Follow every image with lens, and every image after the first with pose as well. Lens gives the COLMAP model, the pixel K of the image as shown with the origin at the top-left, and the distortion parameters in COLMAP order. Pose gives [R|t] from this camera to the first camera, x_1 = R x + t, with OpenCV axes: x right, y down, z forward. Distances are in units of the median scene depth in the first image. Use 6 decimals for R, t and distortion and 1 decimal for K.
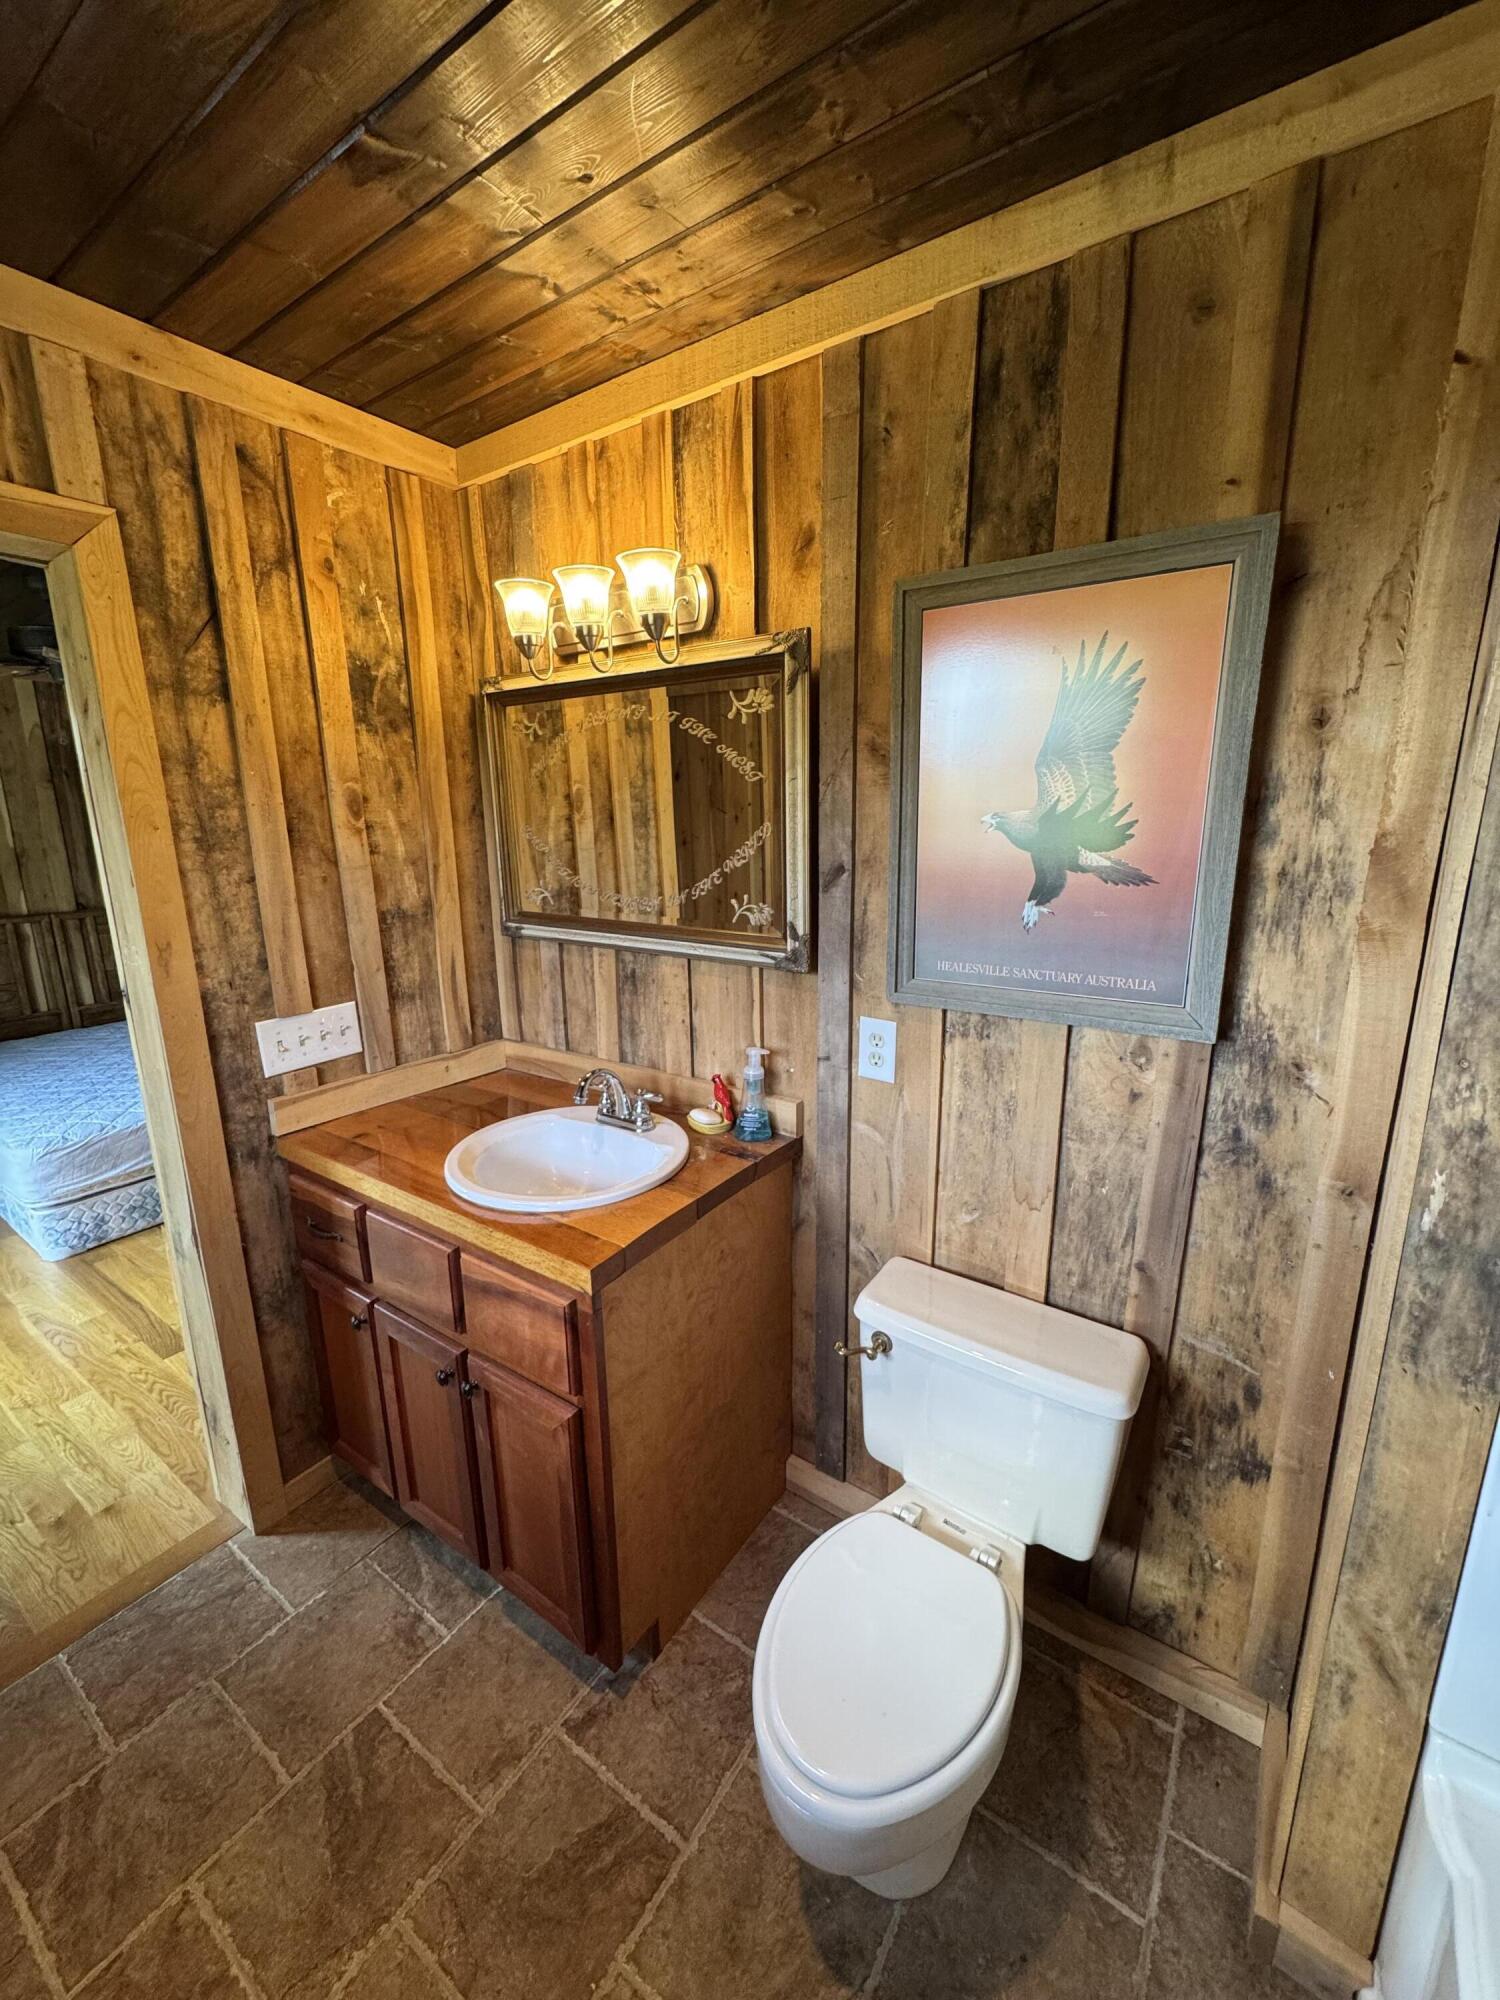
lens RADIAL K [[796.5, 0, 755.6], [0, 796.5, 994.6], [0, 0, 1]] dist [-0.001690, 0.000358]
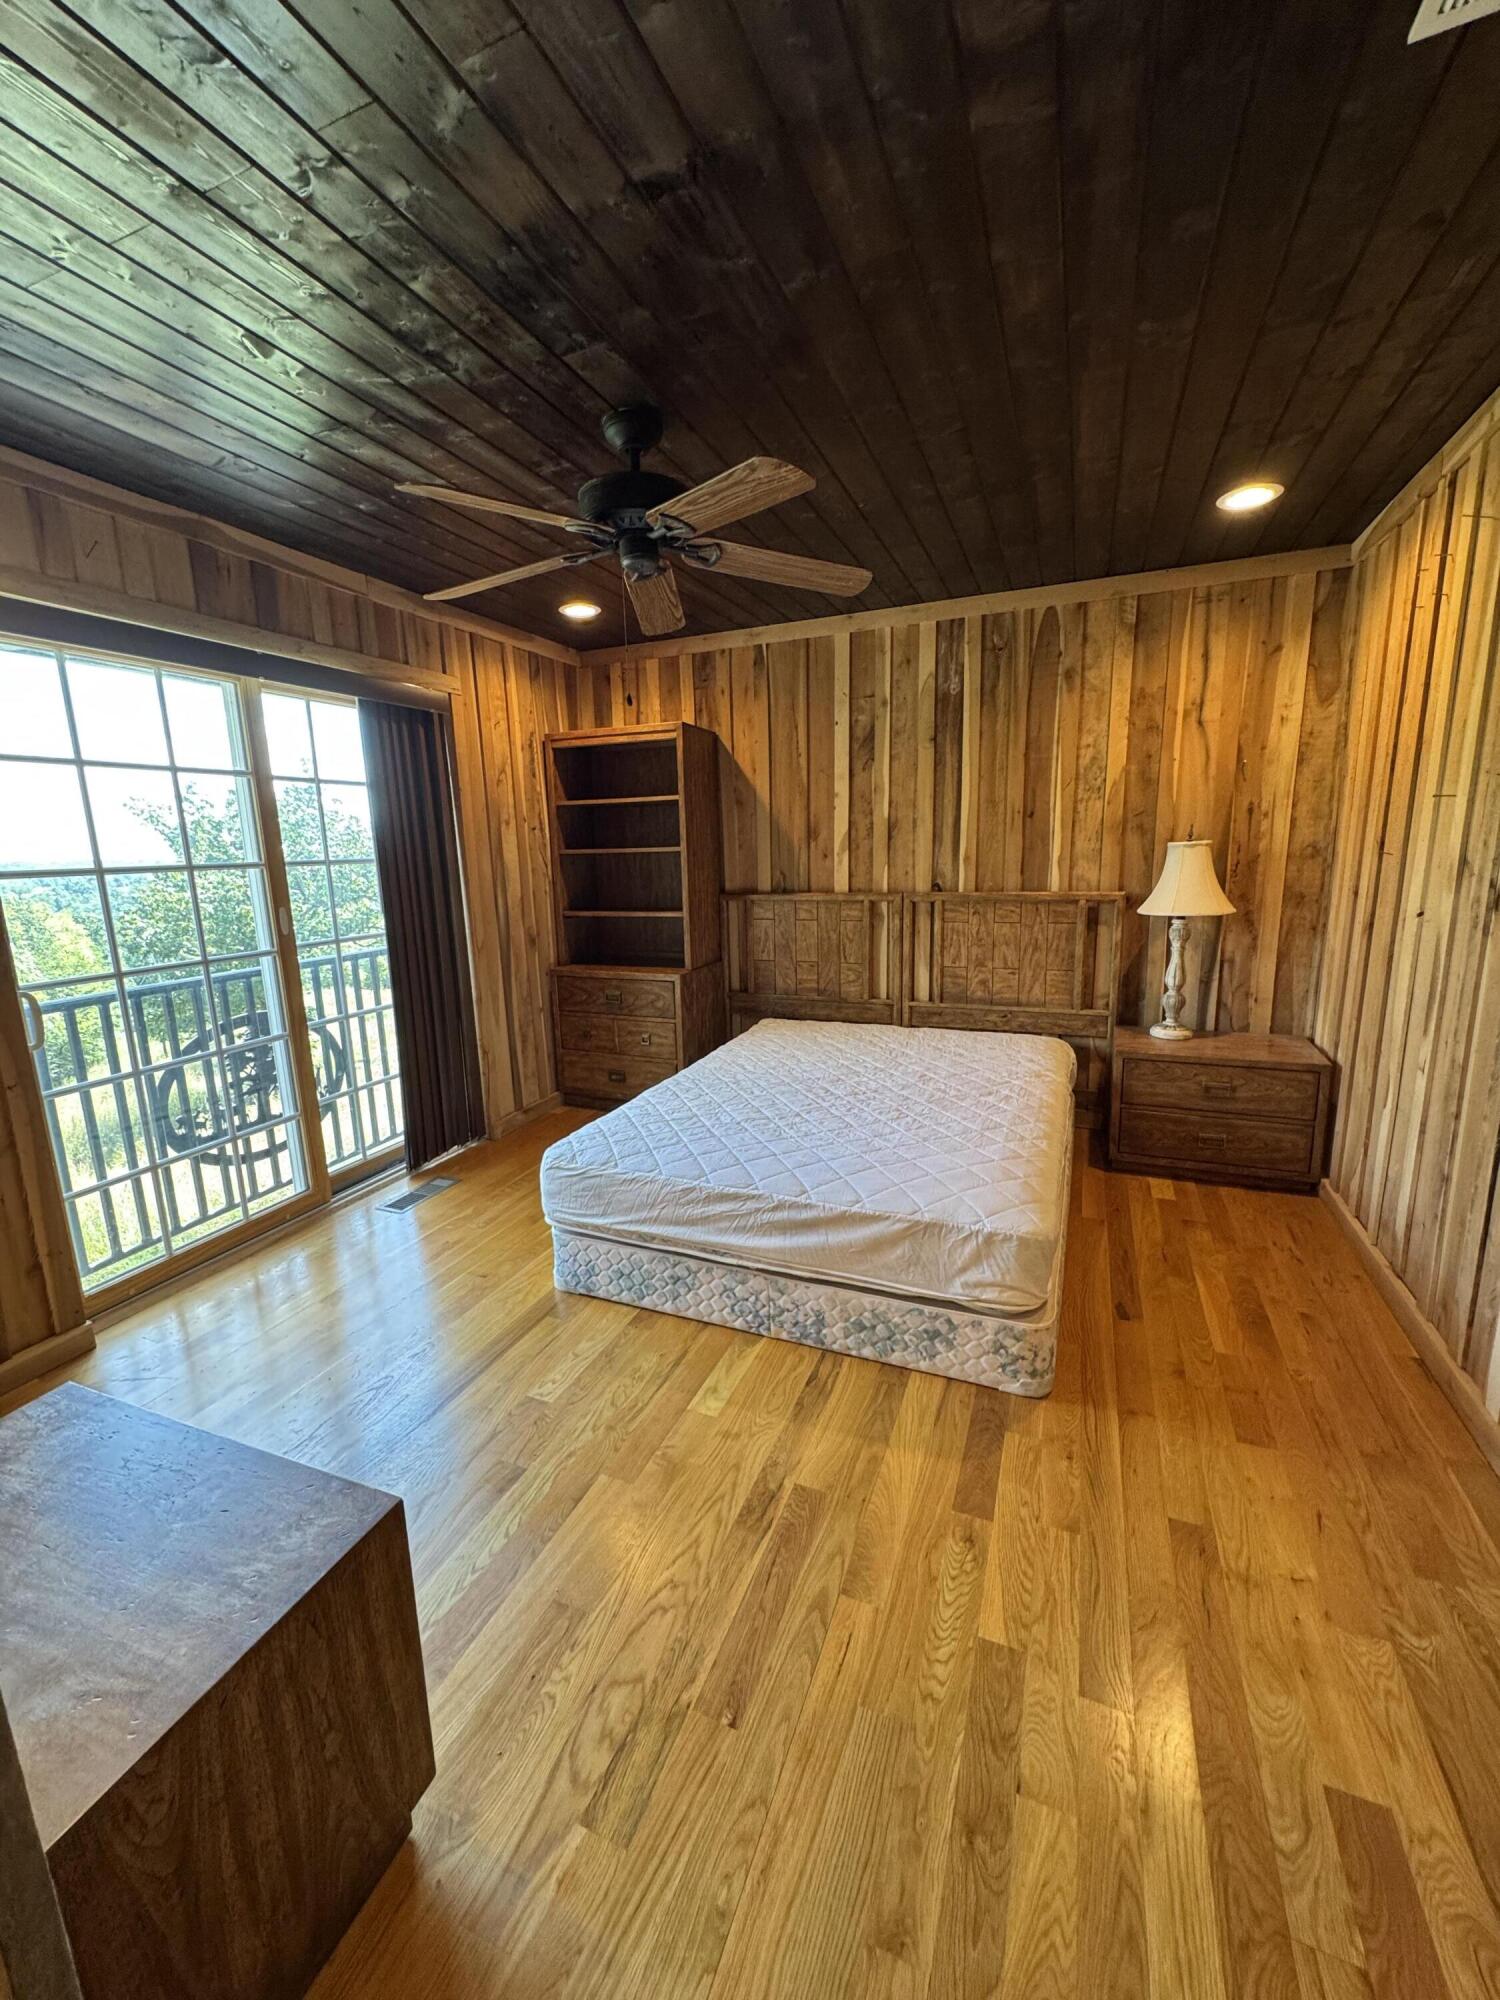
lens RADIAL K [[796.5, 0, 755.6], [0, 796.5, 994.6], [0, 0, 1]] dist [-0.001690, 0.000358]
pose [[0.230438, 0.190427, -0.954272, -0.056431], [-0.191375, 0.970382, 0.147428, -0.091465], [0.954083, 0.148651, 0.260056, 0.641252]]
